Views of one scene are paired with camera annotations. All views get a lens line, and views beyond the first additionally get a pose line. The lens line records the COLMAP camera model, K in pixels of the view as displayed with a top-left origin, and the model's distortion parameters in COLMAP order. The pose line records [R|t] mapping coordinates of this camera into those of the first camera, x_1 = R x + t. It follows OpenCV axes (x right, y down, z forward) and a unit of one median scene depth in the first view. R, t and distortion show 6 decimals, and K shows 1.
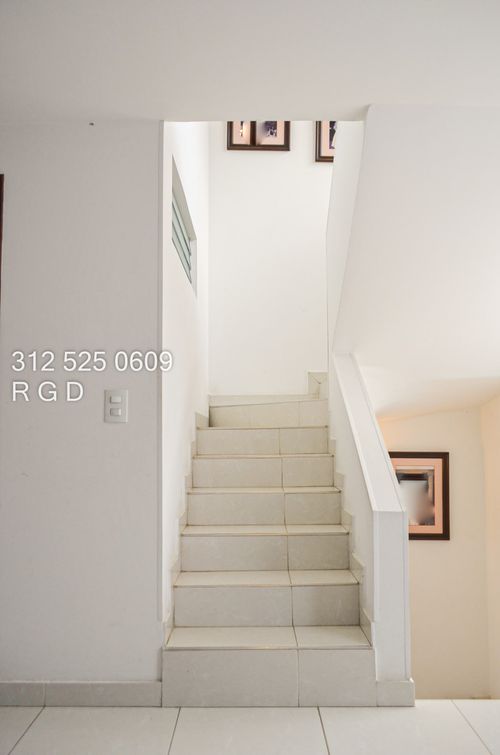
lens RADIAL K [[597.0, 0, 250.1], [0, 597.0, 383.6], [0, 0, 1]] dist [0.011695, -0.000215]
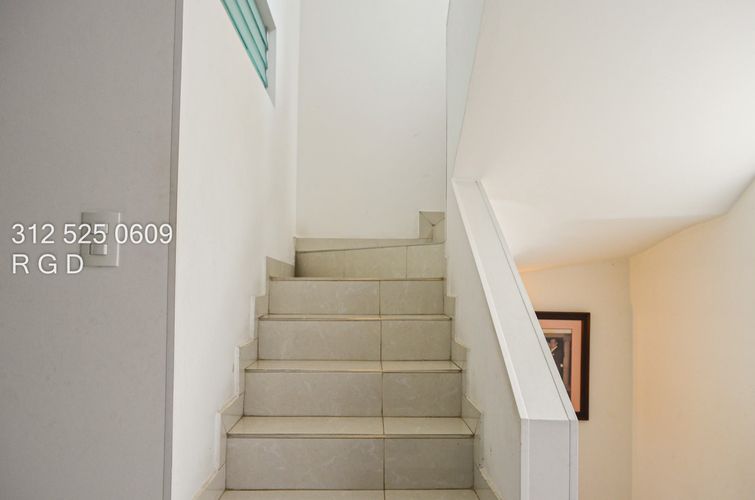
lens RADIAL K [[597.0, 0, 377.9], [0, 597.0, 245.4], [0, 0, 1]] dist [0.011695, -0.000215]
pose [[0.999504, 0.017150, 0.026410, 0.028611], [-0.017587, 0.999711, 0.016415, 0.020553], [-0.026121, -0.016872, 0.999516, 0.273888]]
